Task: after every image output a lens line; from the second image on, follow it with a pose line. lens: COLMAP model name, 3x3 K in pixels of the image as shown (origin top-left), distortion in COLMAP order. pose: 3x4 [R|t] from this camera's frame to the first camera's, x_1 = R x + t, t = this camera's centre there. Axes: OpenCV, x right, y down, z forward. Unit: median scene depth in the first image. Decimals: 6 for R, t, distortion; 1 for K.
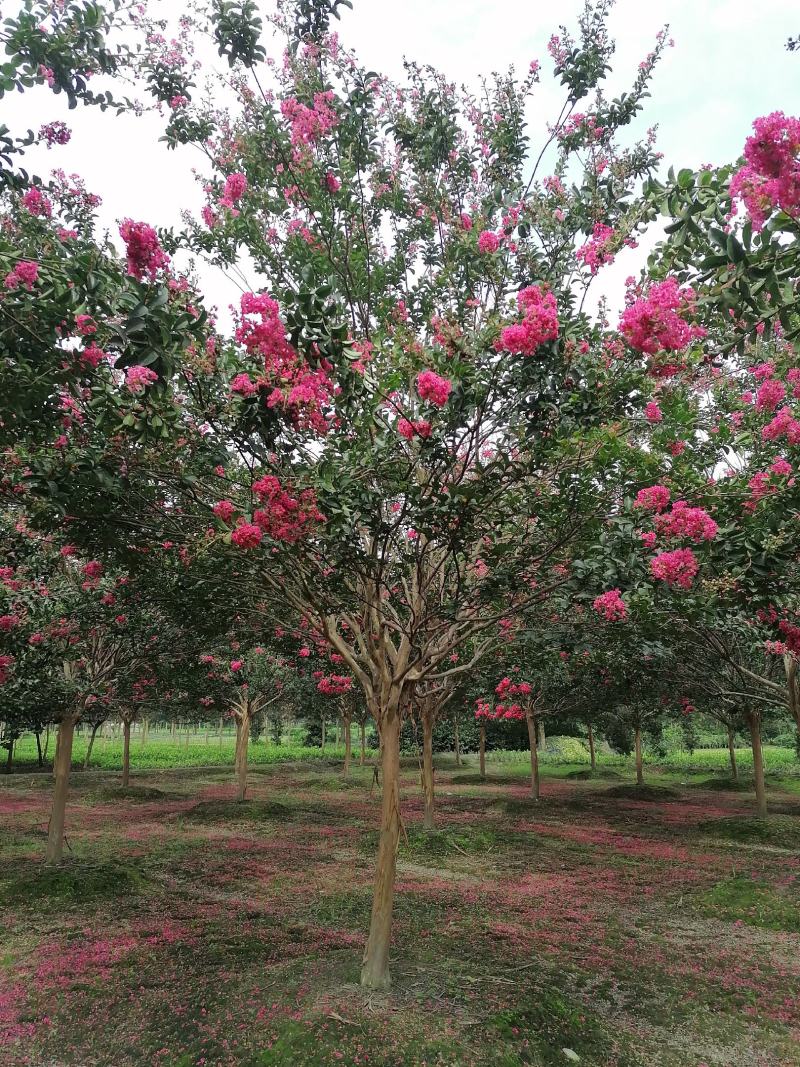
lens RADIAL K [[778.4, 0, 403.7], [0, 778.4, 530.3], [0, 0, 1]] dist [0.101930, -0.112010]
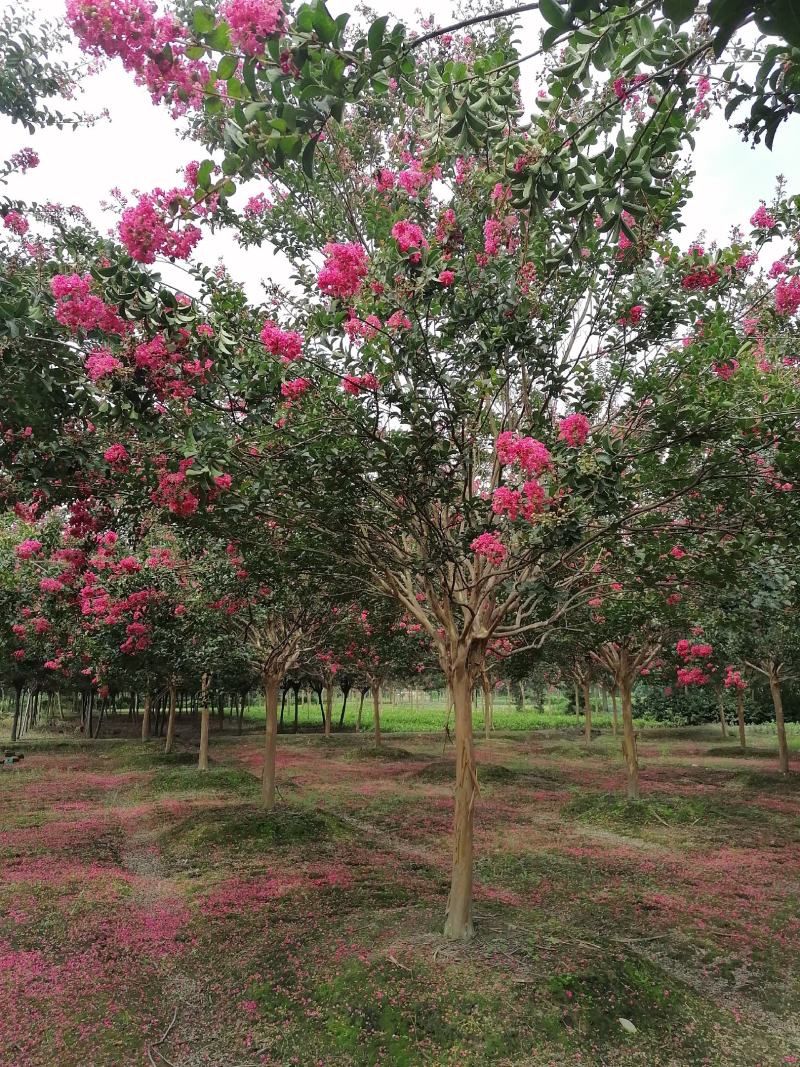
lens RADIAL K [[778.4, 0, 403.7], [0, 778.4, 530.3], [0, 0, 1]] dist [0.101930, -0.112010]
pose [[0.949117, -0.064302, -0.308288, 0.118915], [0.075996, 0.996767, 0.026062, 0.011540], [0.305616, -0.048165, 0.950936, 0.020078]]
